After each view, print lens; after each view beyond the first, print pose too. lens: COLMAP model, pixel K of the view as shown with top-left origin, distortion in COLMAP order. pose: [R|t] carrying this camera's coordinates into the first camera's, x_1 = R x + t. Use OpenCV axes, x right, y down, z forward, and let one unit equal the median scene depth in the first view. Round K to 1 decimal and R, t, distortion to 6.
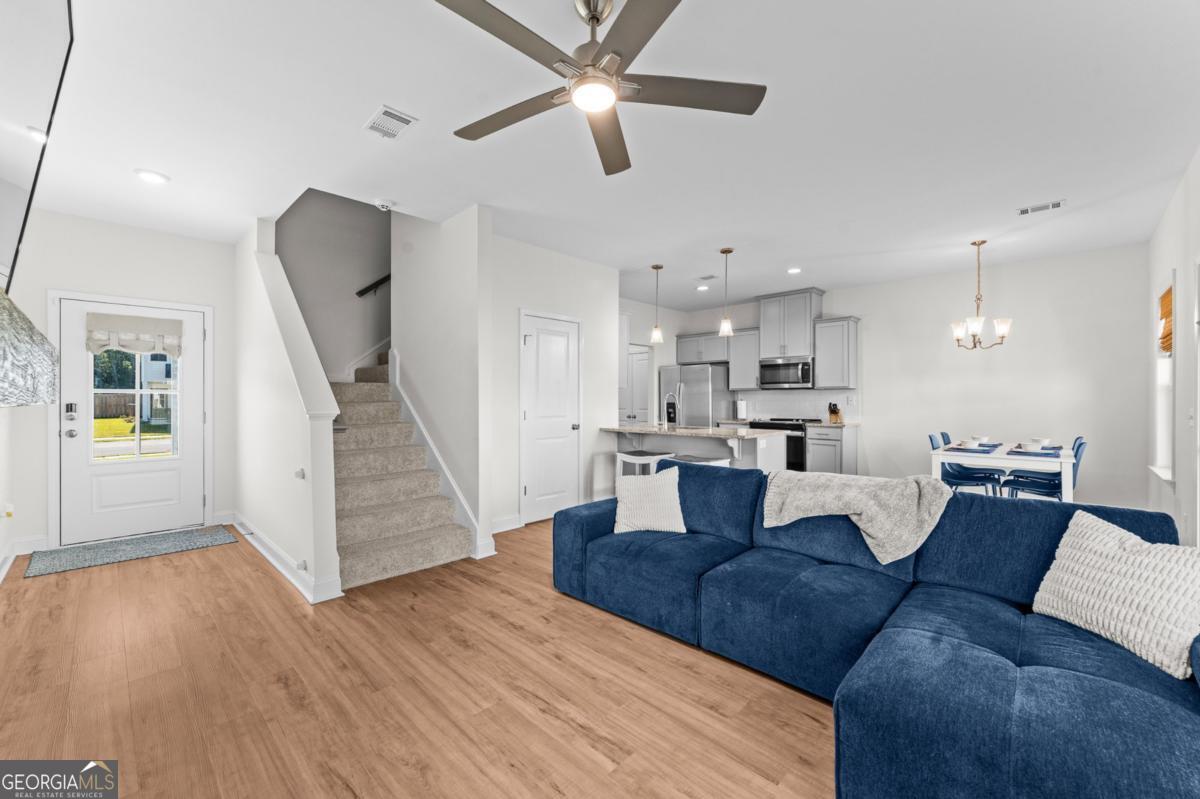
lens RADIAL K [[480.2, 0, 602.6], [0, 480.2, 398.4], [0, 0, 1]] dist [0.003147, -0.001179]
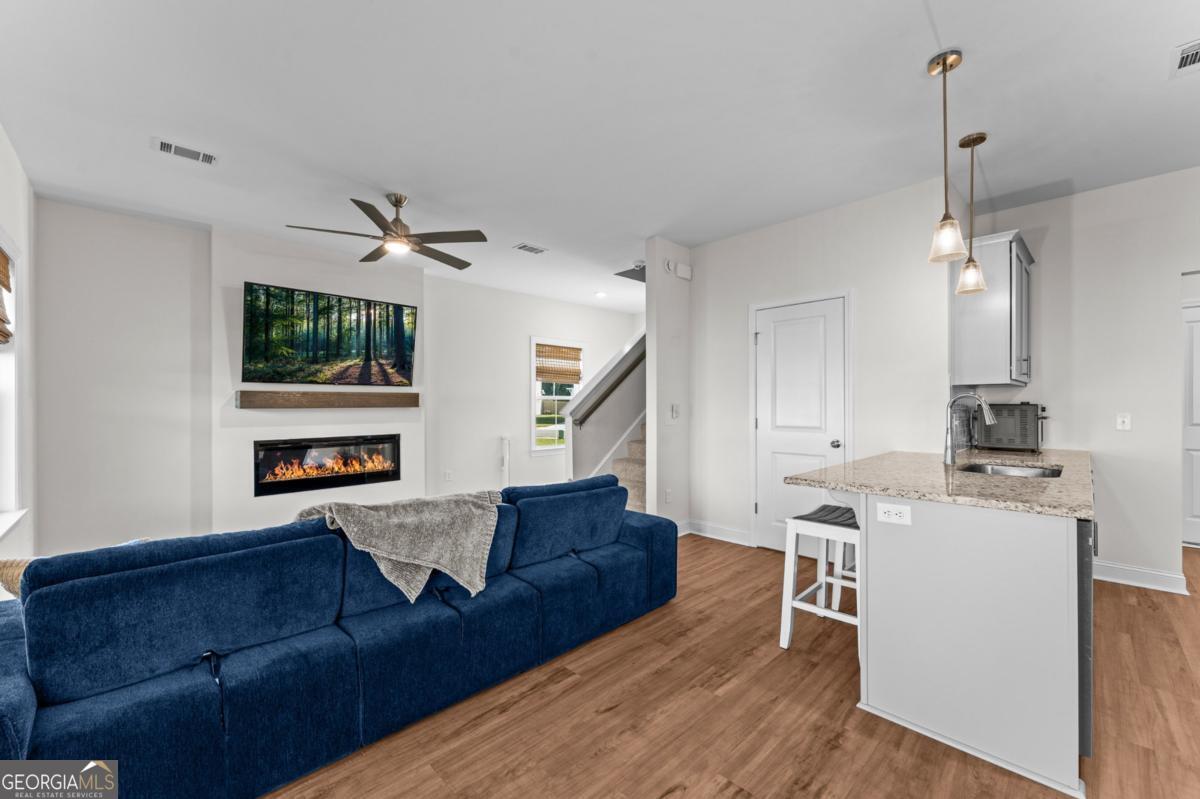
lens RADIAL K [[480.2, 0, 604.9], [0, 480.2, 409.6], [0, 0, 1]] dist [0.003147, -0.001179]
pose [[-0.024514, 0.011026, -0.999639, 0.815636], [0.004716, 0.999929, 0.010913, -0.001282], [0.999688, -0.004446, -0.024564, 0.824914]]
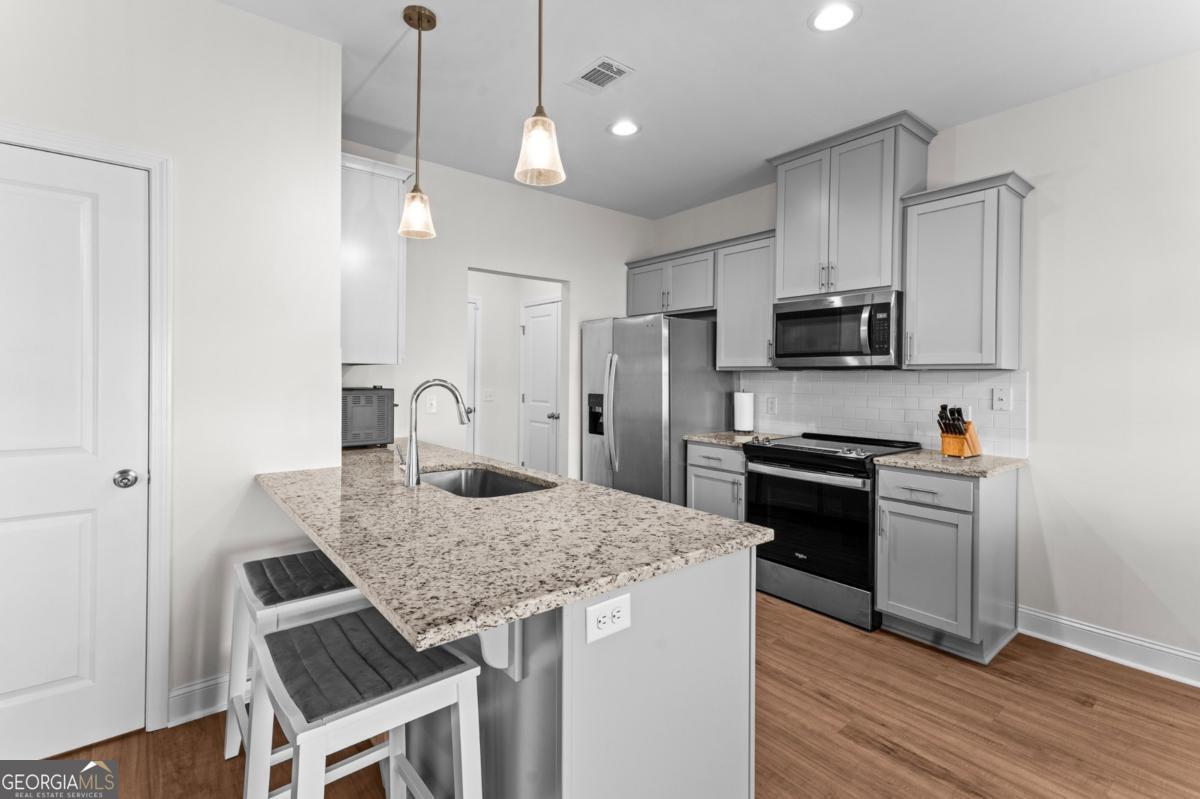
lens RADIAL K [[543.7, 0, 598.3], [0, 543.7, 380.2], [0, 0, 1]] dist [0.014838, -0.000688]
pose [[0.992050, 0.010488, -0.125403, 0.388626], [-0.009326, 0.999908, 0.009848, -0.019717], [0.125495, -0.008600, 0.992057, 0.810947]]
